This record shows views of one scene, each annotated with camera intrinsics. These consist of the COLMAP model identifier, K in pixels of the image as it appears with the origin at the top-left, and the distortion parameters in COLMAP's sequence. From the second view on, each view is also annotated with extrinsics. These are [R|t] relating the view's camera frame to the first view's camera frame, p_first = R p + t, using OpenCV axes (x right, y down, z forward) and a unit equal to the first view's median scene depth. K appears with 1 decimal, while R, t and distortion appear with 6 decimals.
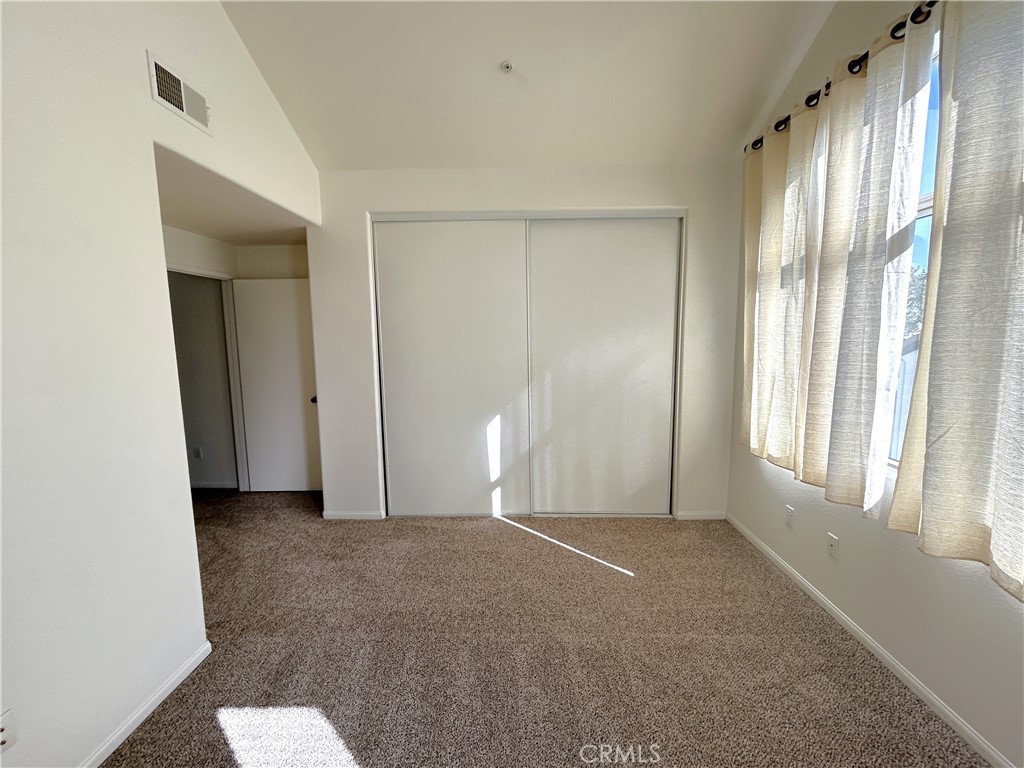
lens RADIAL K [[423.3, 0, 506.9], [0, 423.3, 385.0], [0, 0, 1]] dist [-0.000371, 0.000407]
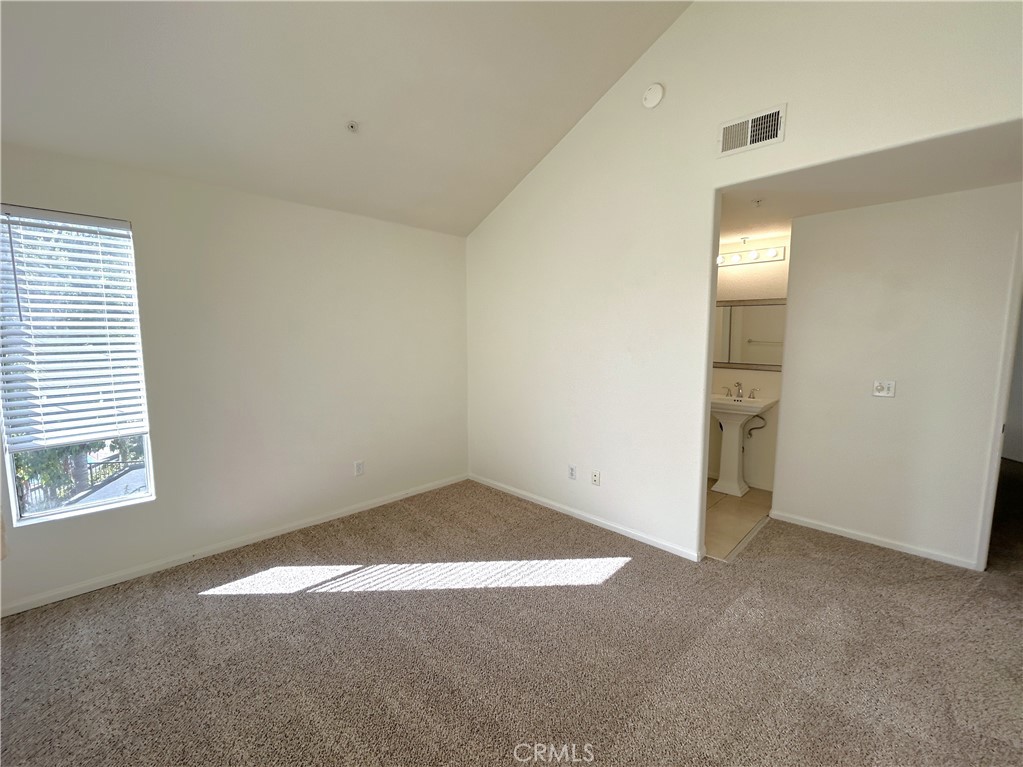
lens RADIAL K [[422.9, 0, 502.2], [0, 422.9, 382.9], [0, 0, 1]] dist [-0.000371, 0.000407]
pose [[-0.670056, 0.094463, -0.736275, 0.411878], [-0.088114, 0.974736, 0.205247, -0.091800], [0.737062, 0.202403, -0.644804, 0.831704]]
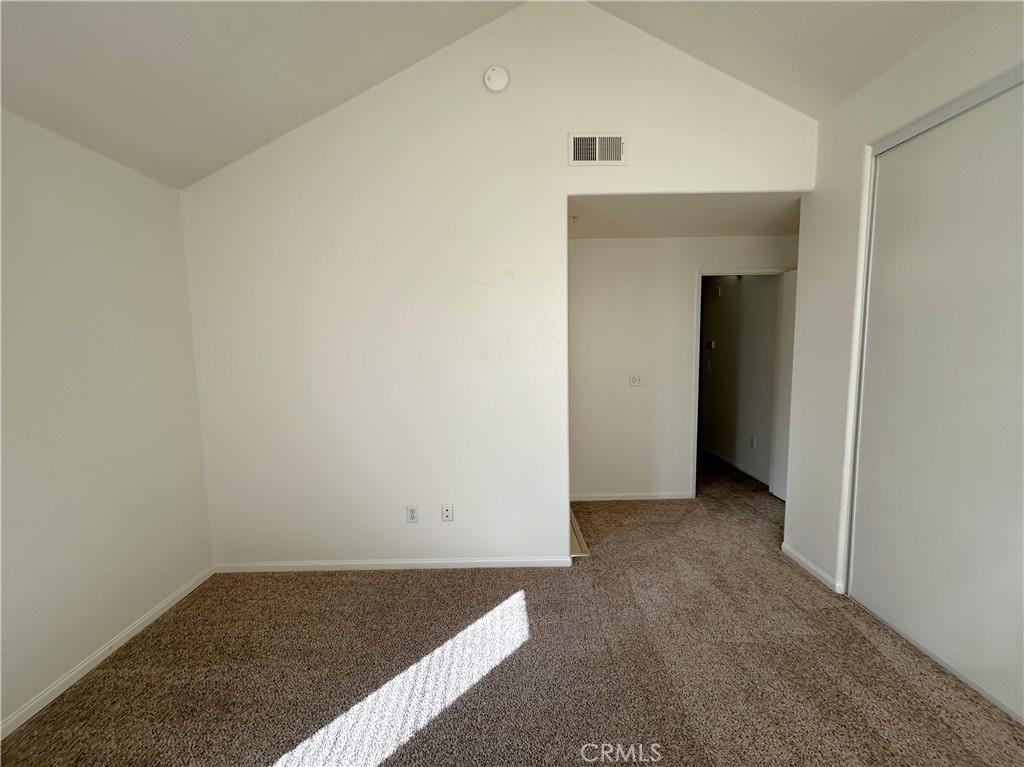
lens RADIAL K [[423.3, 0, 521.2], [0, 423.3, 382.3], [0, 0, 1]] dist [-0.000371, 0.000407]
pose [[0.052407, 0.103629, -0.993234, 0.358045], [-0.109224, 0.989229, 0.097448, -0.036971], [0.992635, 0.103378, 0.063161, 0.445440]]
